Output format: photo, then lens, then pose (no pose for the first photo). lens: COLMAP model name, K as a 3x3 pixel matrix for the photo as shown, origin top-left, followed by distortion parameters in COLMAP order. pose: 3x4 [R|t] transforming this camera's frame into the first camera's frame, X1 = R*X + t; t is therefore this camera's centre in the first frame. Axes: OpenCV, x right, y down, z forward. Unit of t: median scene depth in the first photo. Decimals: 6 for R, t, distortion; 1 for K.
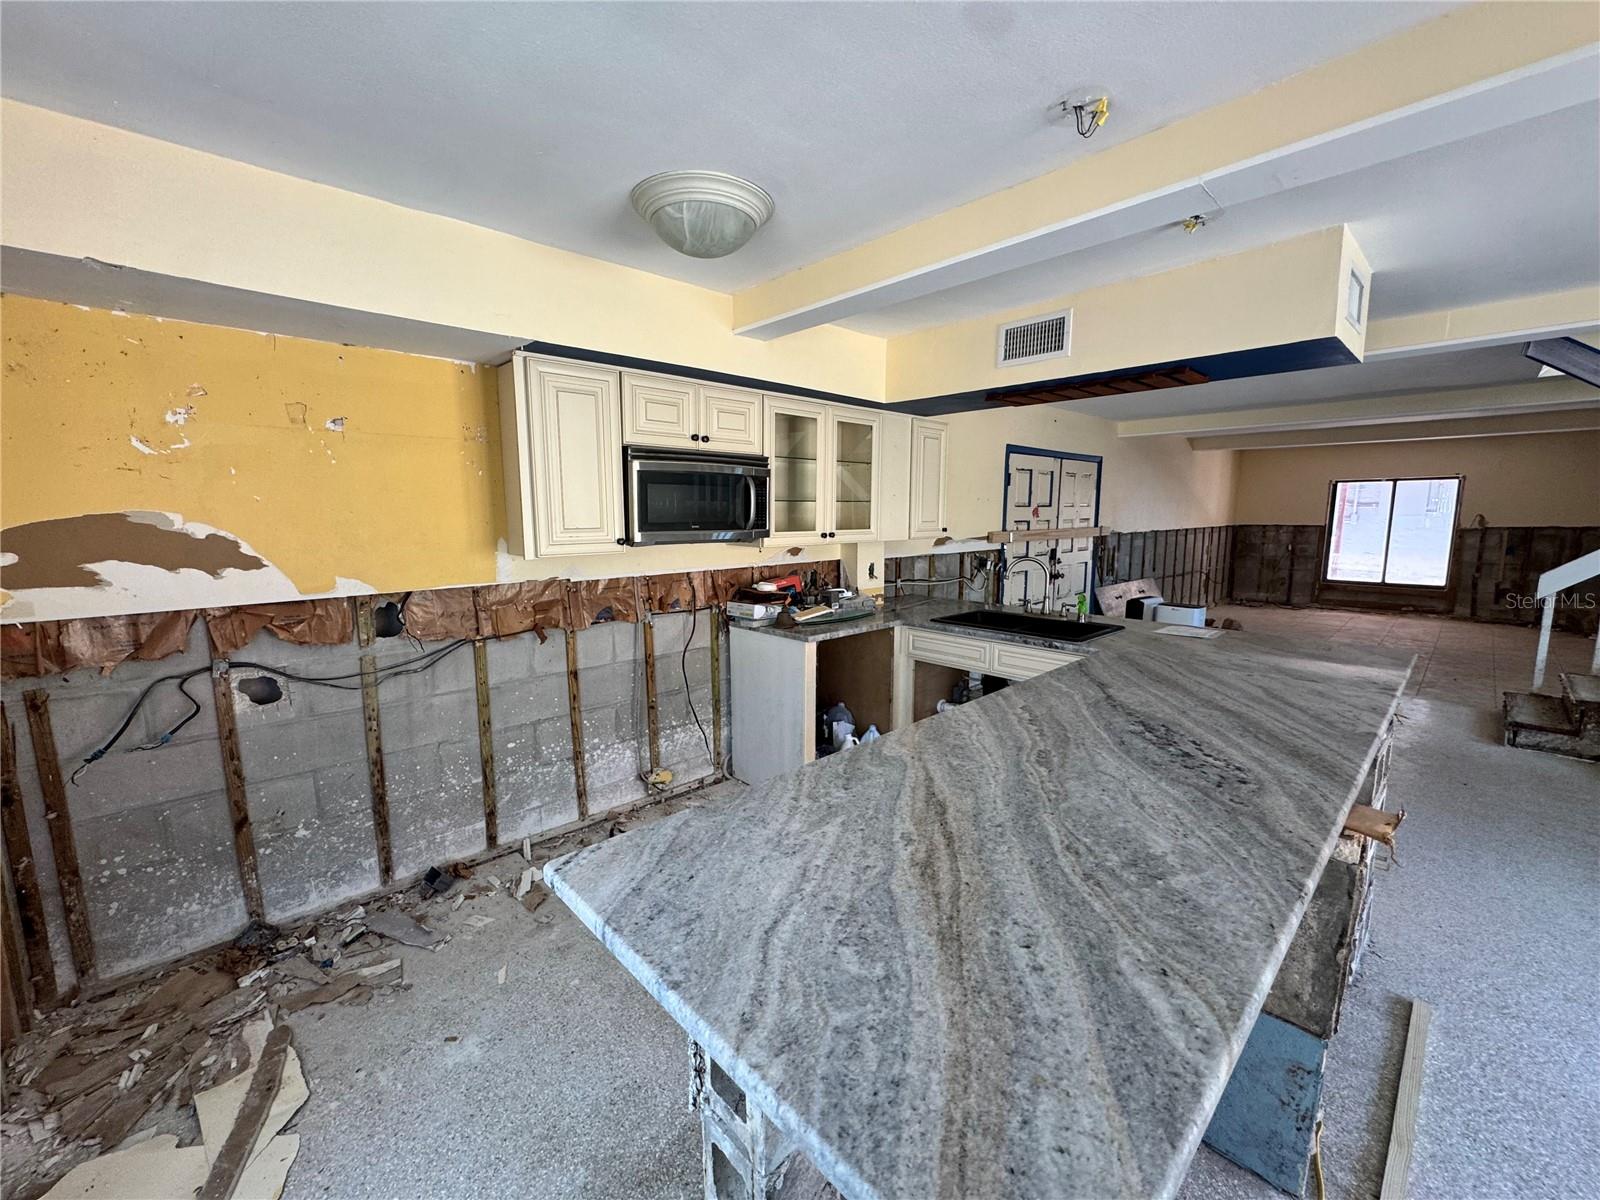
lens RADIAL K [[642.4, 0, 794.7], [0, 642.4, 602.3], [0, 0, 1]] dist [-0.005670, 0.000567]
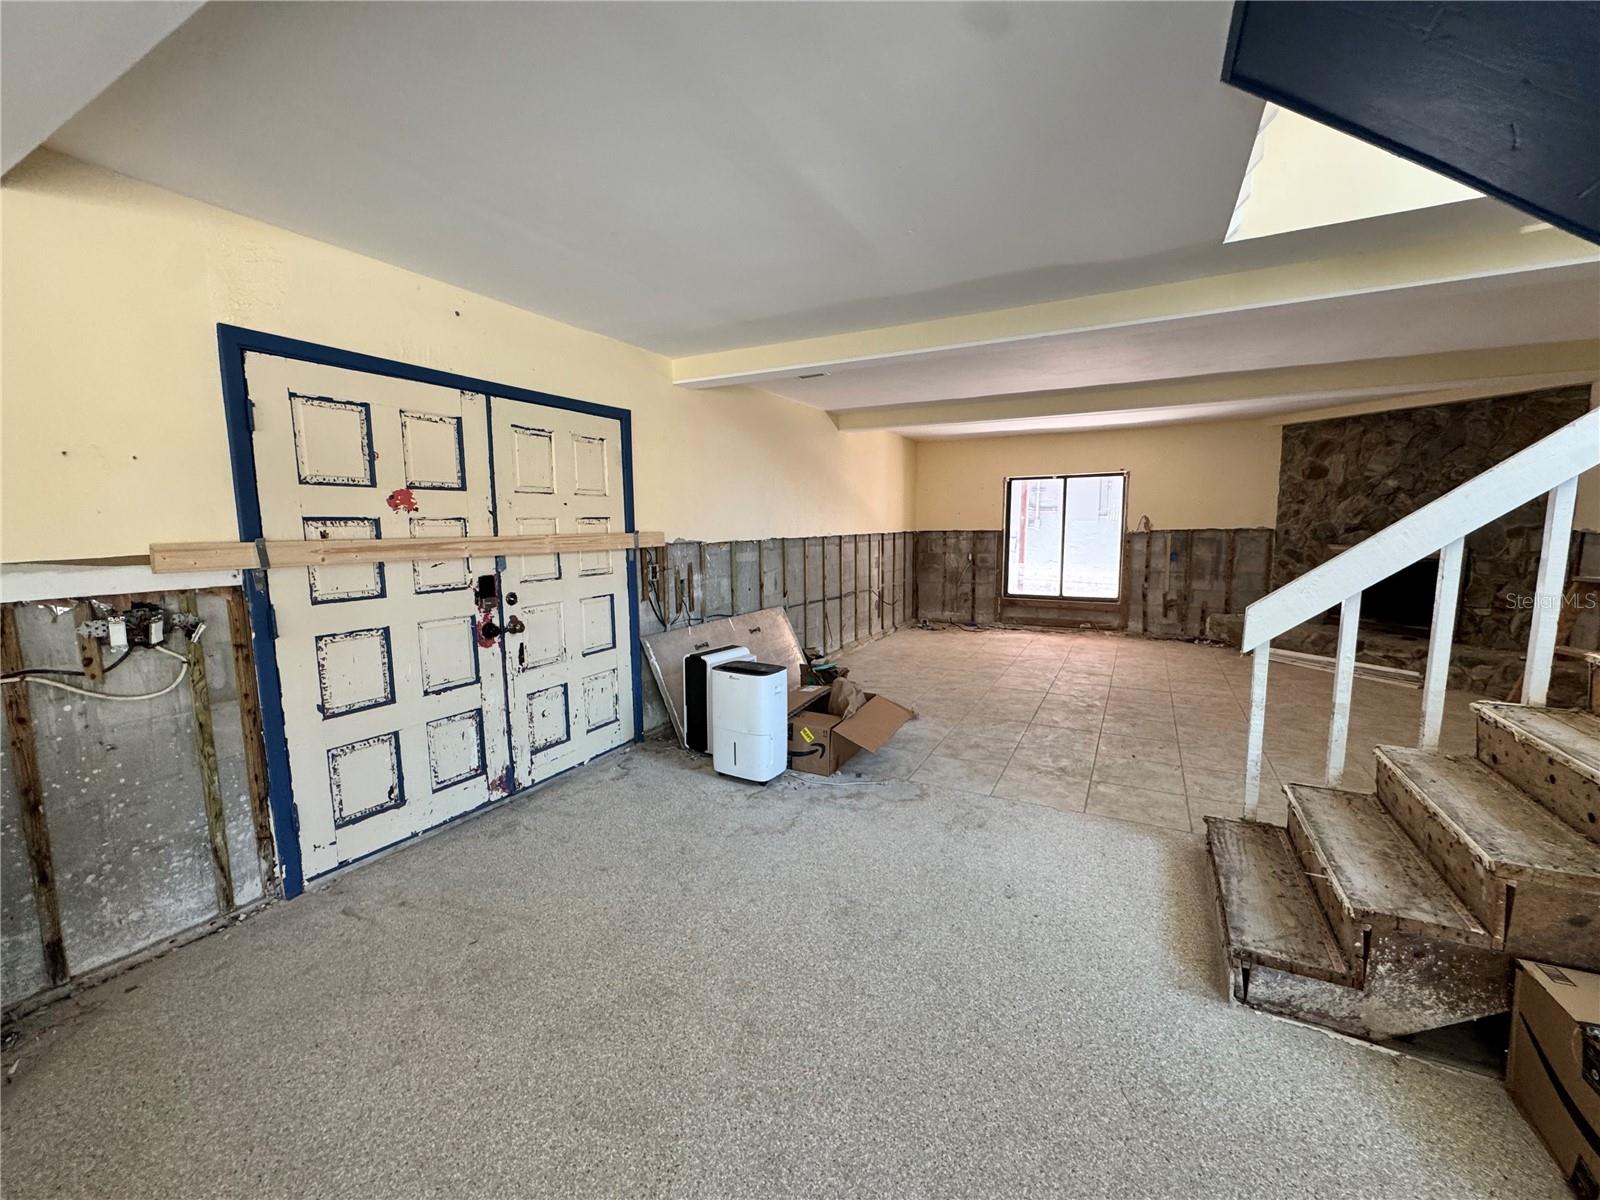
lens RADIAL K [[642.4, 0, 796.6], [0, 642.4, 602.2], [0, 0, 1]] dist [-0.005670, 0.000567]
pose [[0.947179, -0.042275, 0.317907, 0.322994], [0.048849, 0.998725, -0.012733, -0.030463], [-0.316964, 0.027590, 0.948036, 0.308650]]
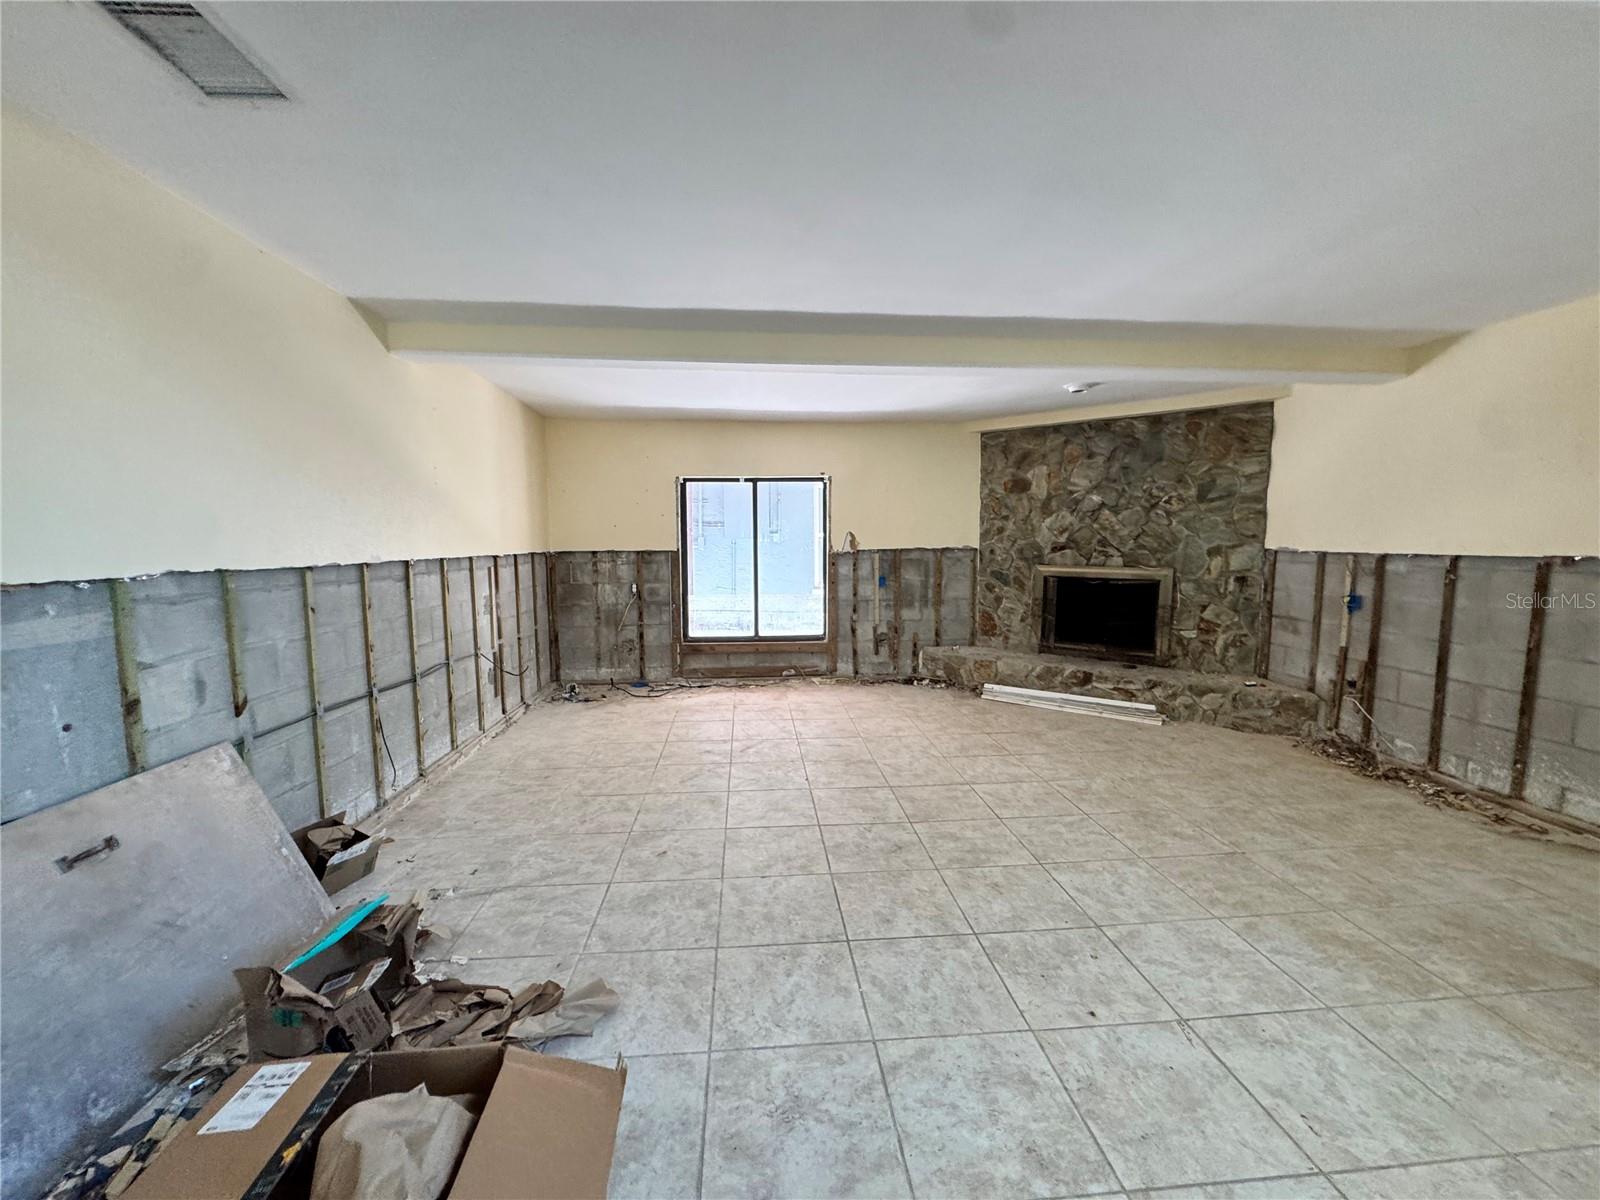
lens RADIAL K [[642.4, 0, 801.1], [0, 642.4, 600.8], [0, 0, 1]] dist [-0.005670, 0.000567]
pose [[0.618593, -0.068917, 0.782683, 0.458215], [0.110199, 0.993909, 0.000420, -0.065627], [-0.777945, 0.085991, 0.622420, 0.581675]]
